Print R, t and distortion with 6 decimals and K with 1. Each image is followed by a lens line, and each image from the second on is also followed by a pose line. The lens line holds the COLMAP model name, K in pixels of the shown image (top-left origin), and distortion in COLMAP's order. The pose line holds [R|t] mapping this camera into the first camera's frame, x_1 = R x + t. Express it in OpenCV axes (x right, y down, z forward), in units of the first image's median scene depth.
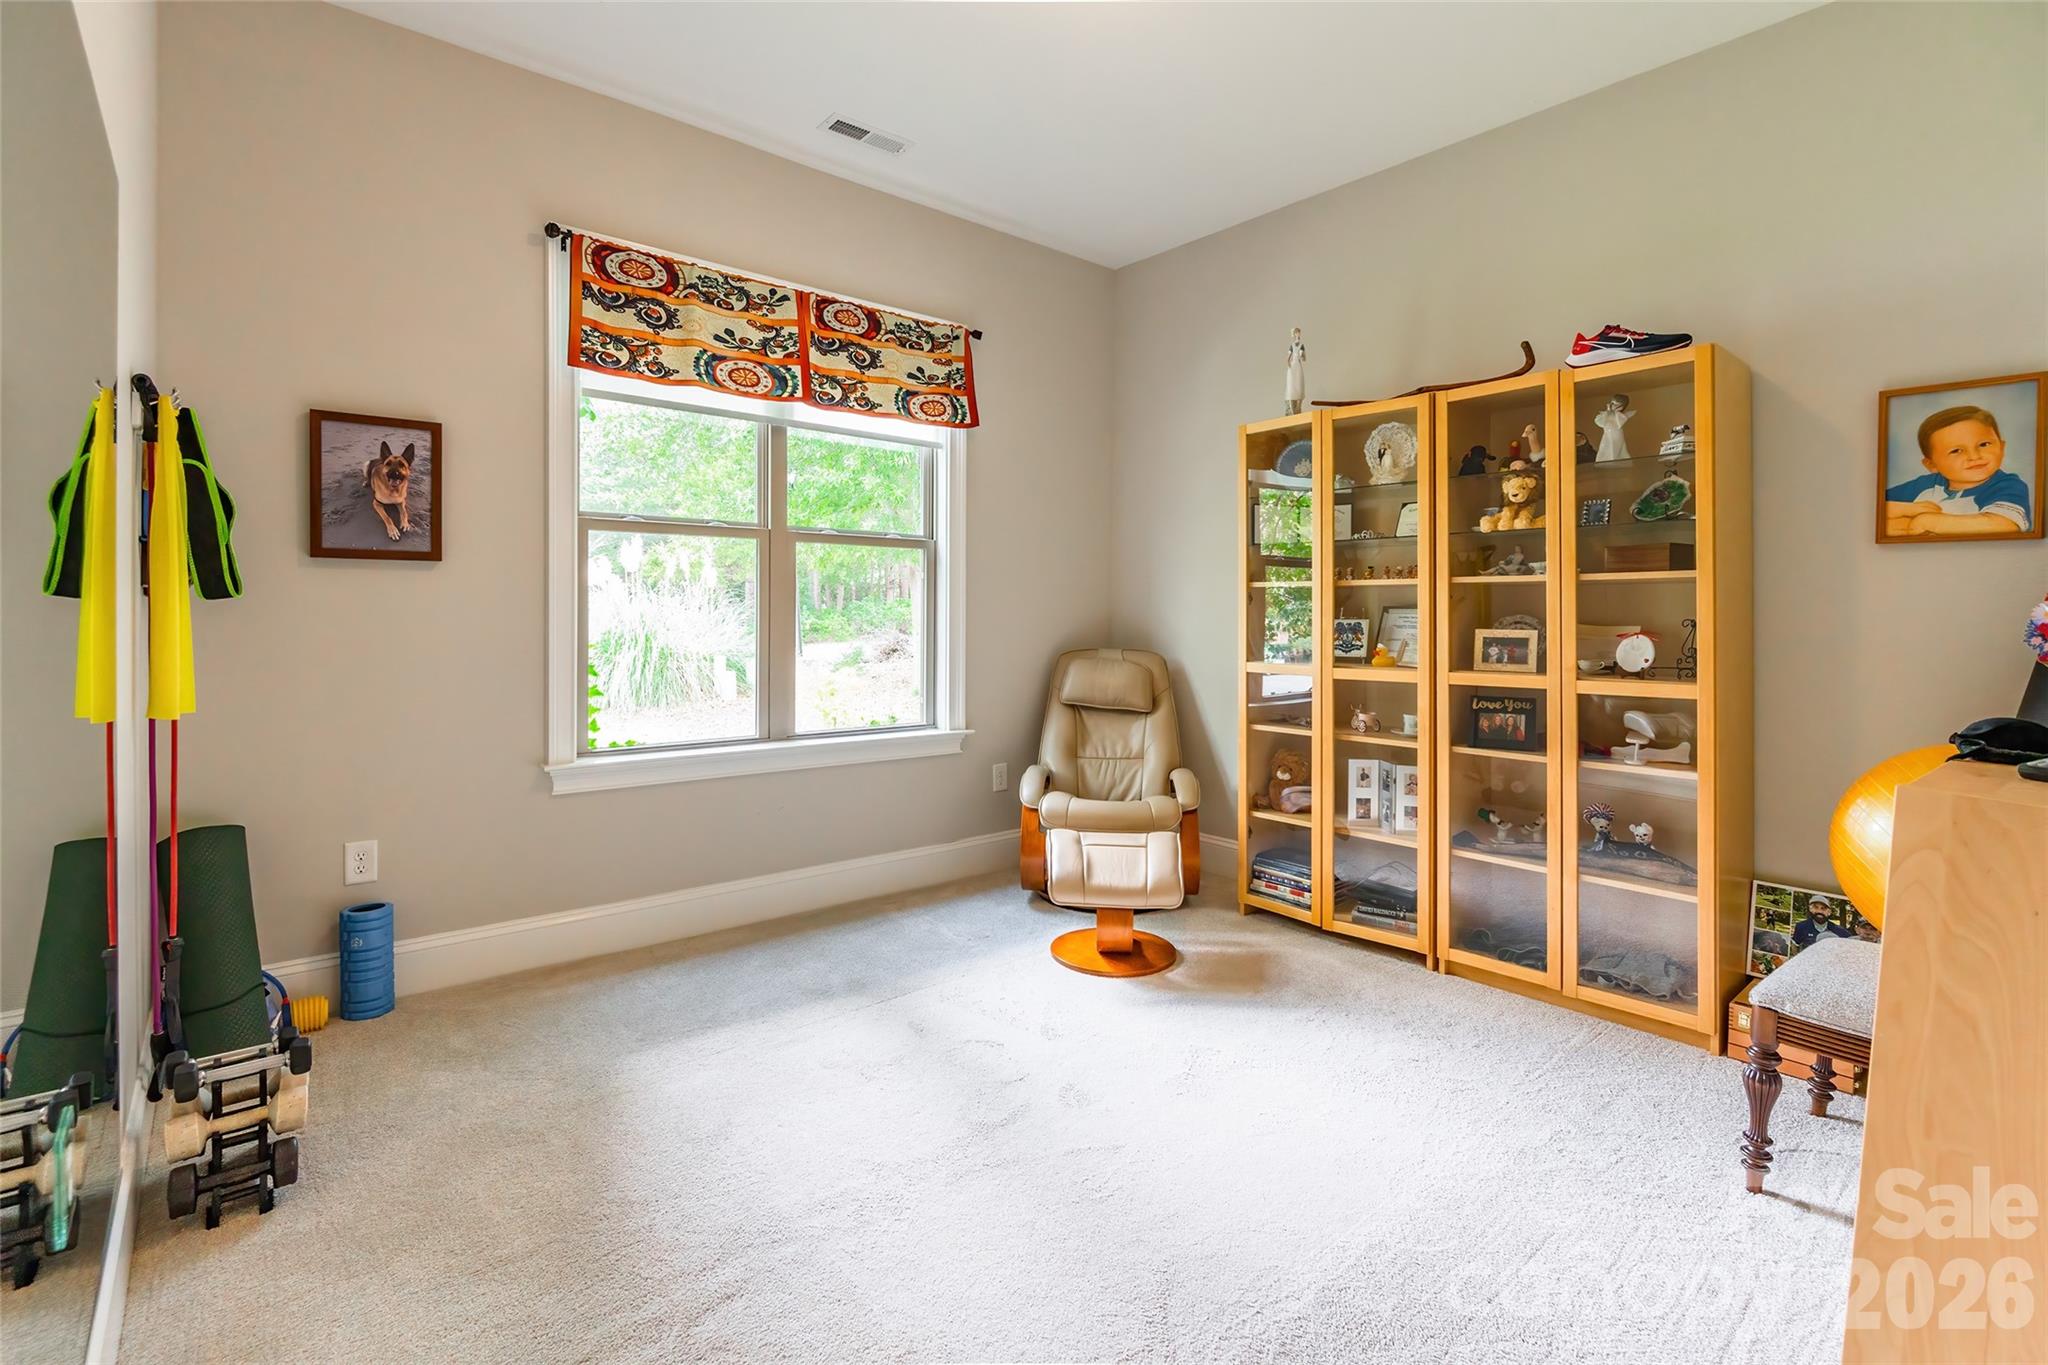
lens RADIAL K [[953.9, 0, 1024.0], [0, 953.9, 629.1], [0, 0, 1]] dist [-0.004892, -0.000160]
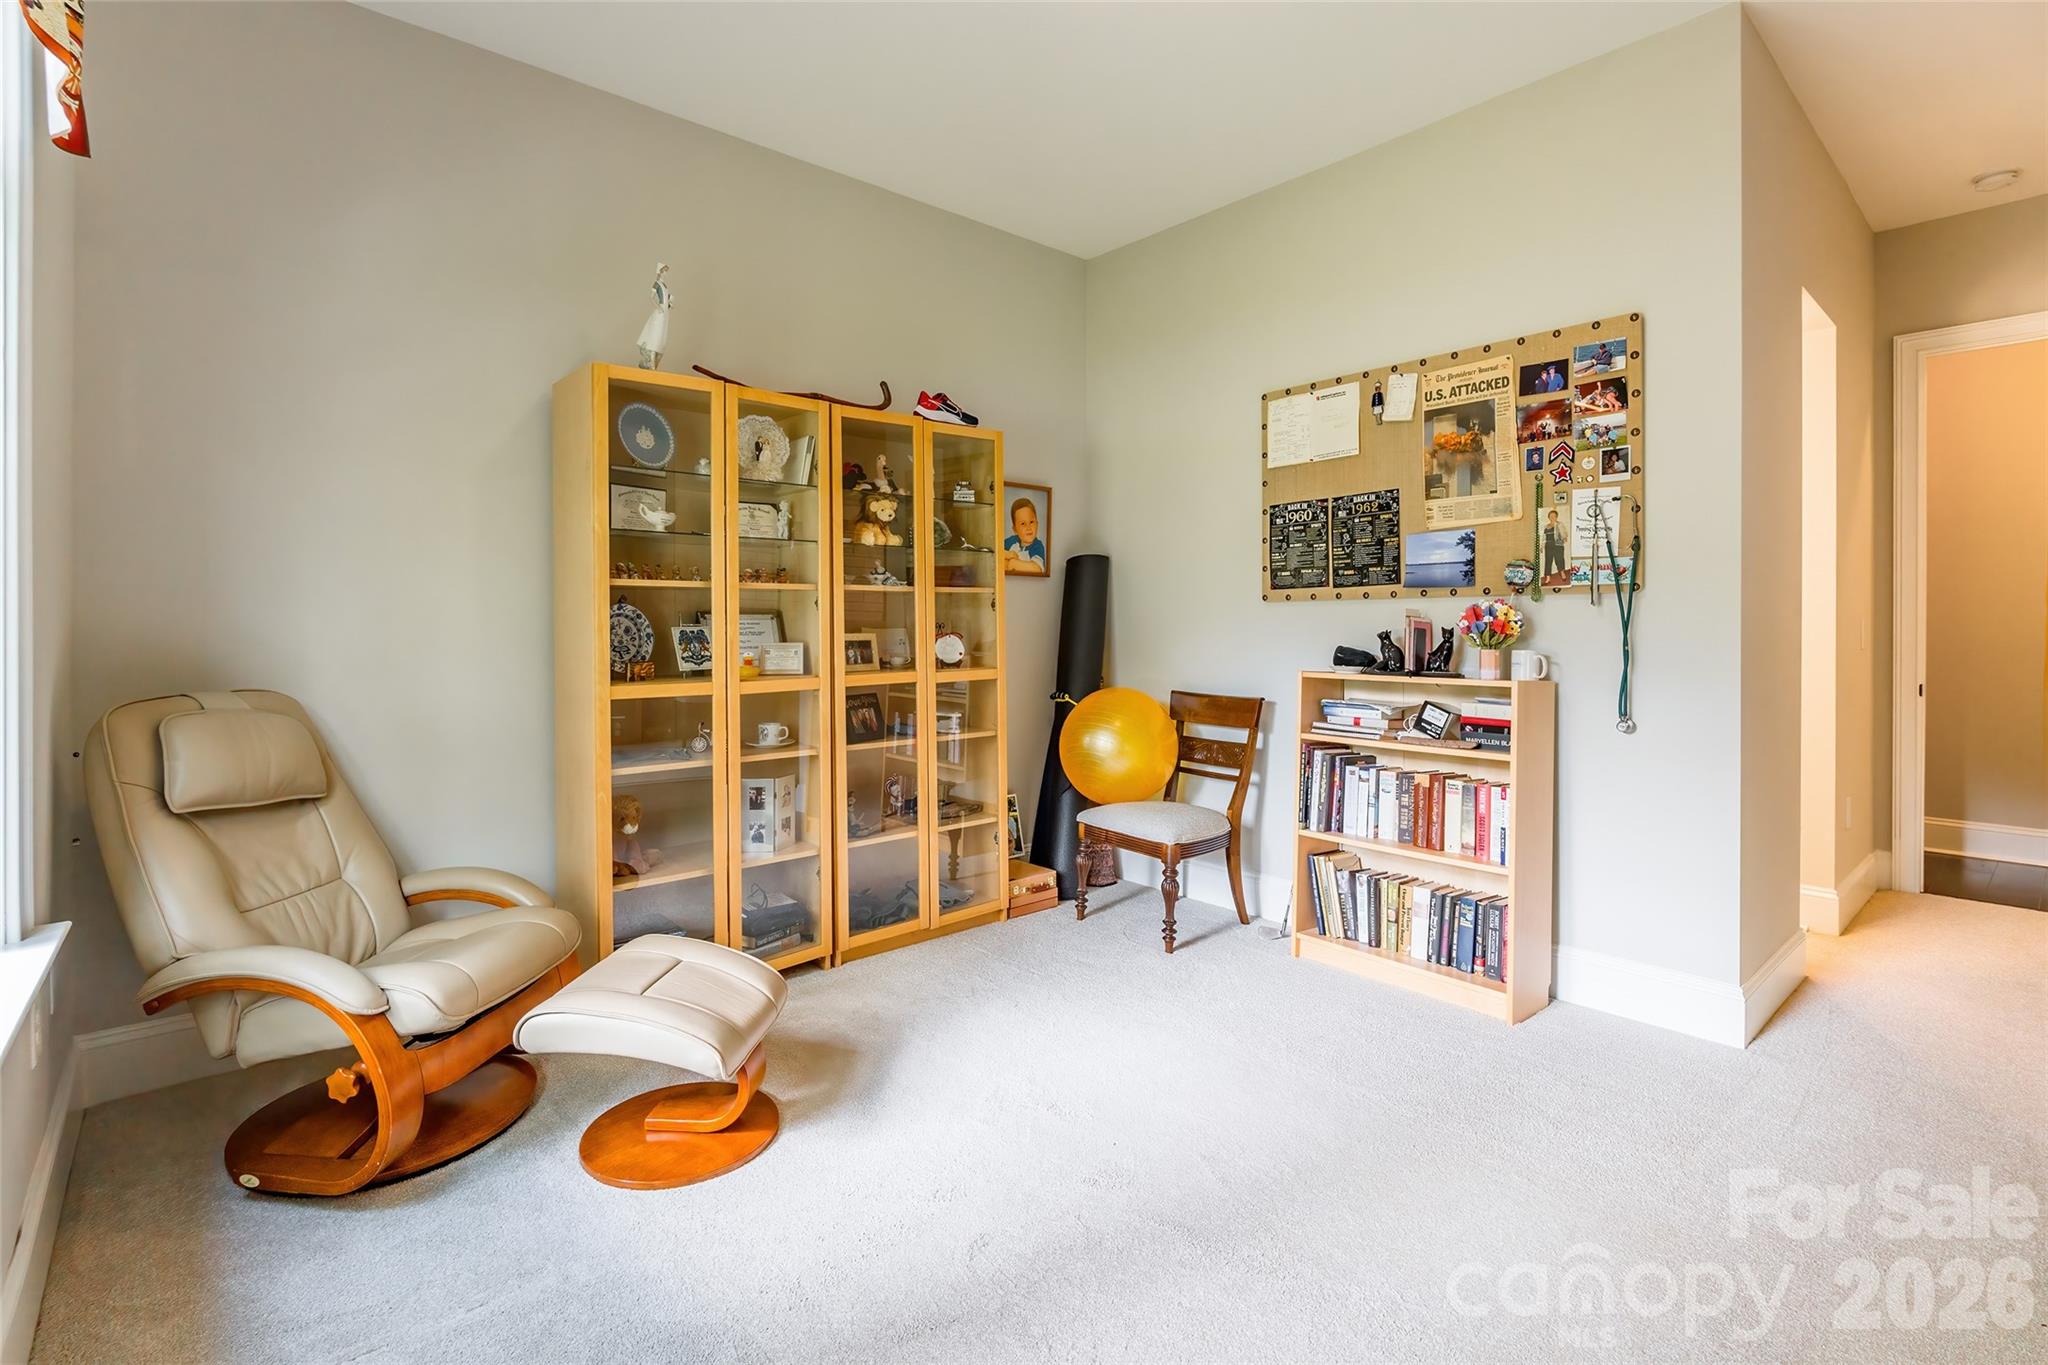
lens RADIAL K [[953.9, 0, 1024.0], [0, 953.9, 629.1], [0, 0, 1]] dist [-0.004892, -0.000160]
pose [[-0.012776, -0.014114, 0.999819, -0.620449], [0.019737, 0.999702, 0.014364, -0.016878], [-0.999724, 0.019917, -0.012494, 0.839318]]
